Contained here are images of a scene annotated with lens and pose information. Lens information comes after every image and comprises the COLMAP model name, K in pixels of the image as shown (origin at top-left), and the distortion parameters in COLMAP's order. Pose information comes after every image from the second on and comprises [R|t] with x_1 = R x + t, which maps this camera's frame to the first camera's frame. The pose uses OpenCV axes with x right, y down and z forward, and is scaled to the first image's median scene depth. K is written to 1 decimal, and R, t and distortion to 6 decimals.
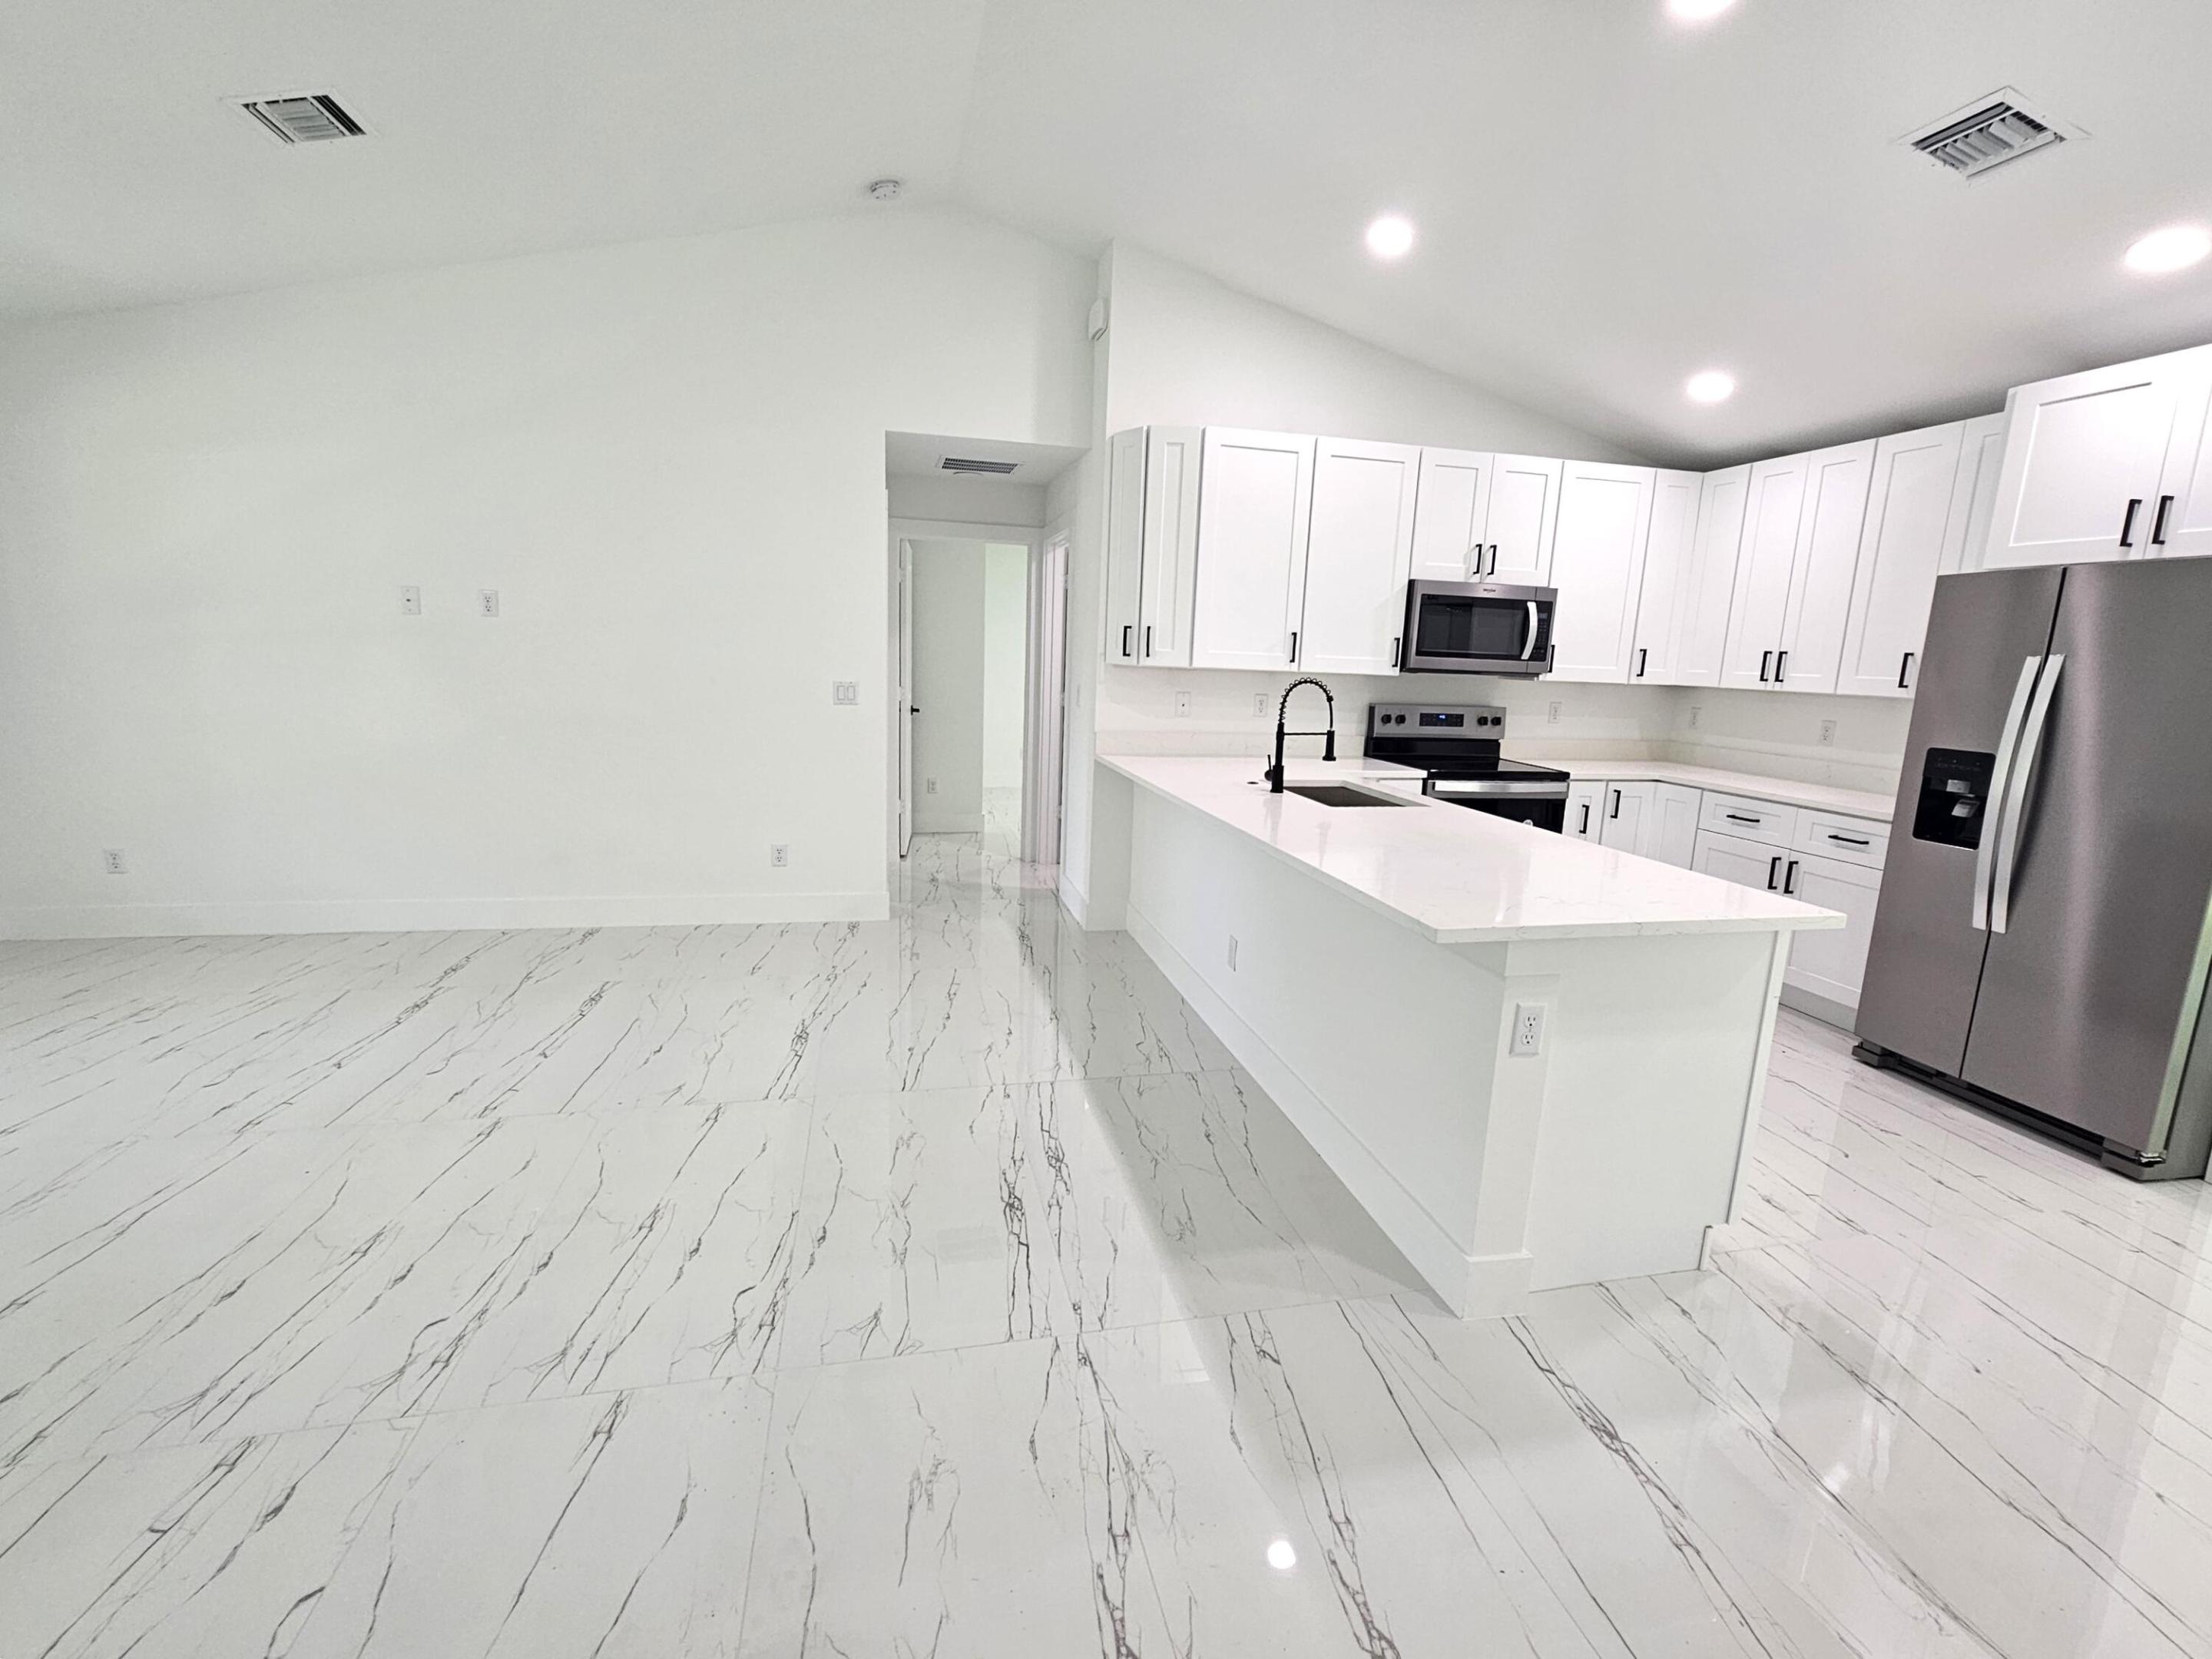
lens RADIAL K [[981.0, 0, 1113.3], [0, 981.0, 836.1], [0, 0, 1]] dist [-0.001018, -0.000236]
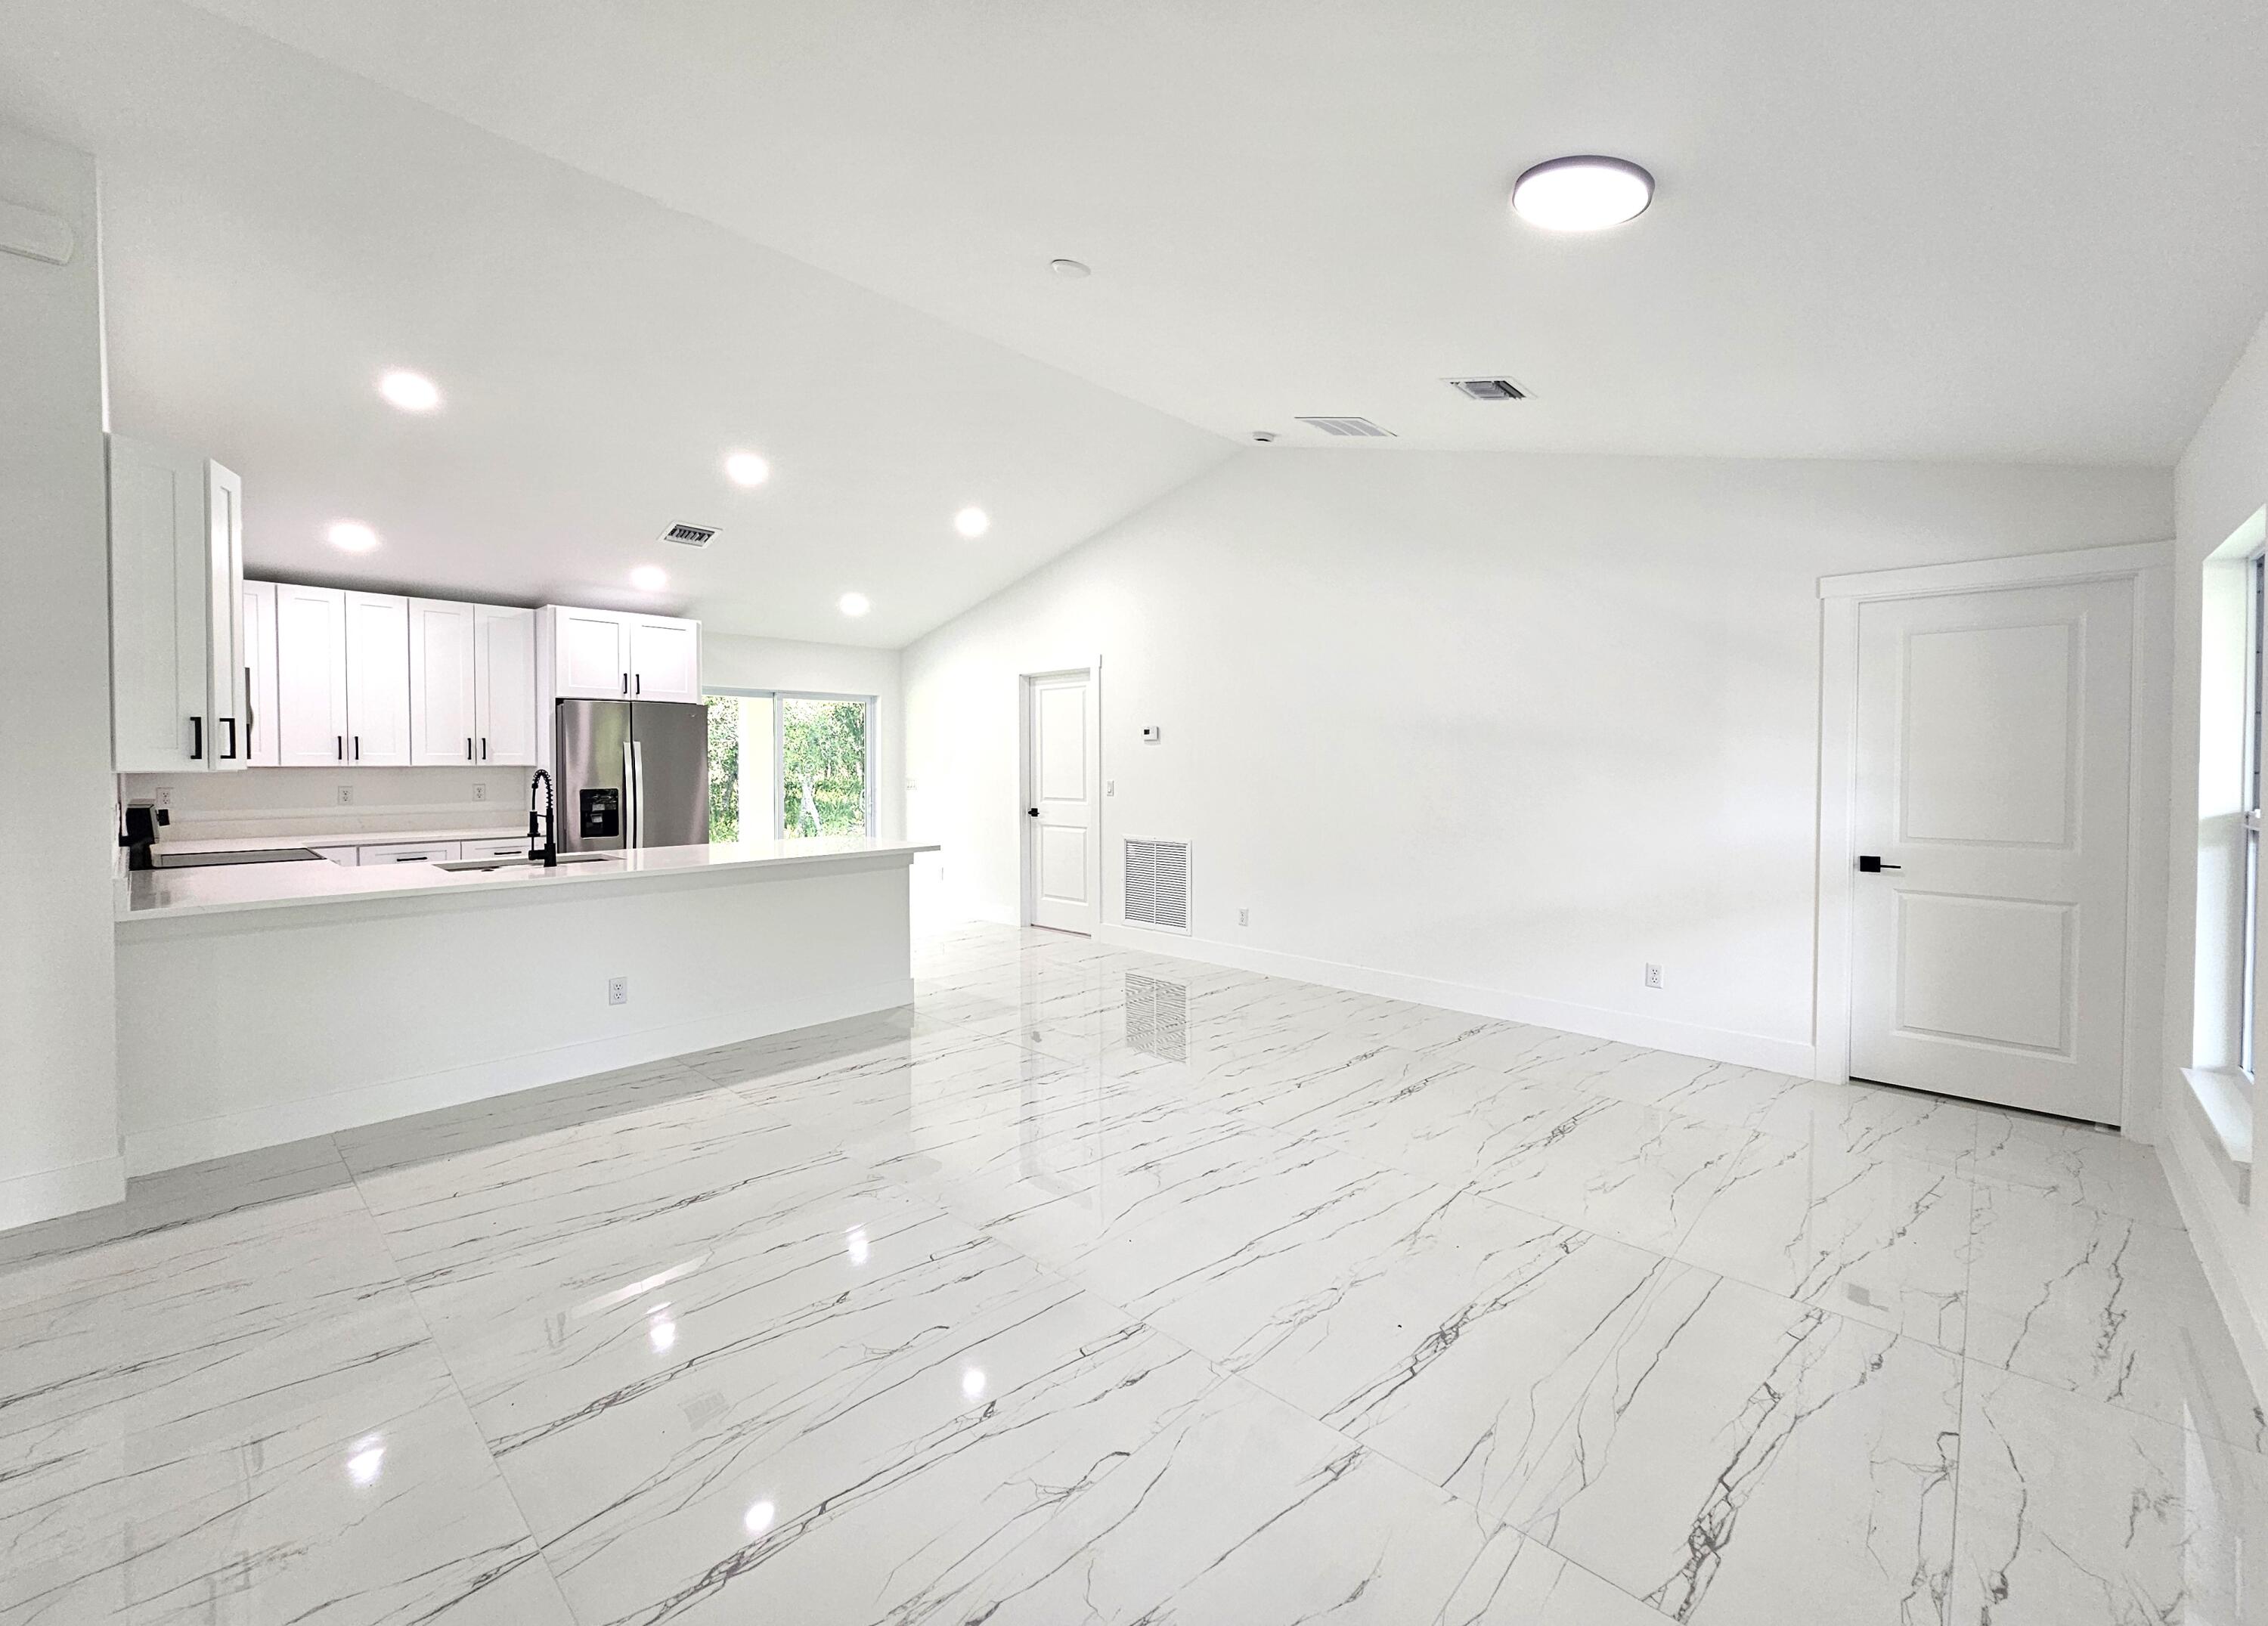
lens RADIAL K [[922.3, 0, 1128.7], [0, 922.3, 779.5], [0, 0, 1]] dist [-0.000260, 0.000088]
pose [[-0.552702, -0.055876, 0.831504, -0.901634], [0.133708, 0.978879, 0.154655, -0.178294], [-0.822583, 0.196657, -0.533557, 0.790854]]
